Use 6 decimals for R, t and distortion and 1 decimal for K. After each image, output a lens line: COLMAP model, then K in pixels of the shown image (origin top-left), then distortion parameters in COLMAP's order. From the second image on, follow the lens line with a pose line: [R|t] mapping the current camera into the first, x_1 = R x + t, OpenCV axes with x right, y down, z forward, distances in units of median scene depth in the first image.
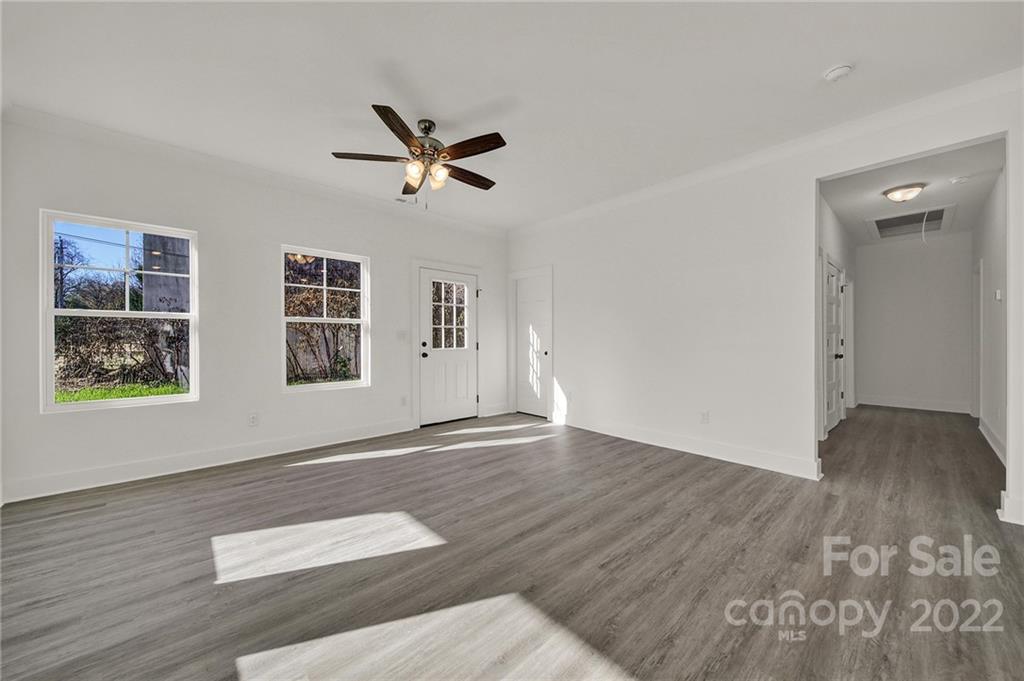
lens RADIAL K [[368.0, 0, 506.3], [0, 368.0, 340.1], [0, 0, 1]] dist [0.000841, 0.000022]
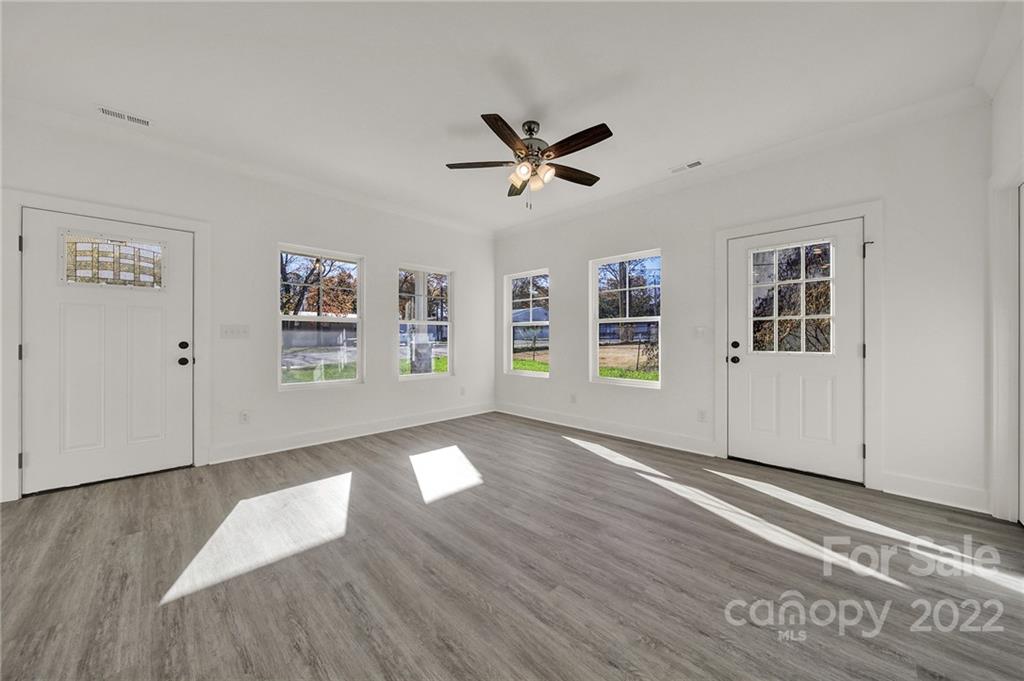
lens RADIAL K [[362.1, 0, 511.3], [0, 362.1, 339.0], [0, 0, 1]] dist [-0.000861, -0.000335]
pose [[0.055086, 0.003912, -0.998474, 0.694941], [-0.002314, 0.999990, 0.003791, -0.002369], [0.998479, 0.002102, 0.055094, 0.795644]]
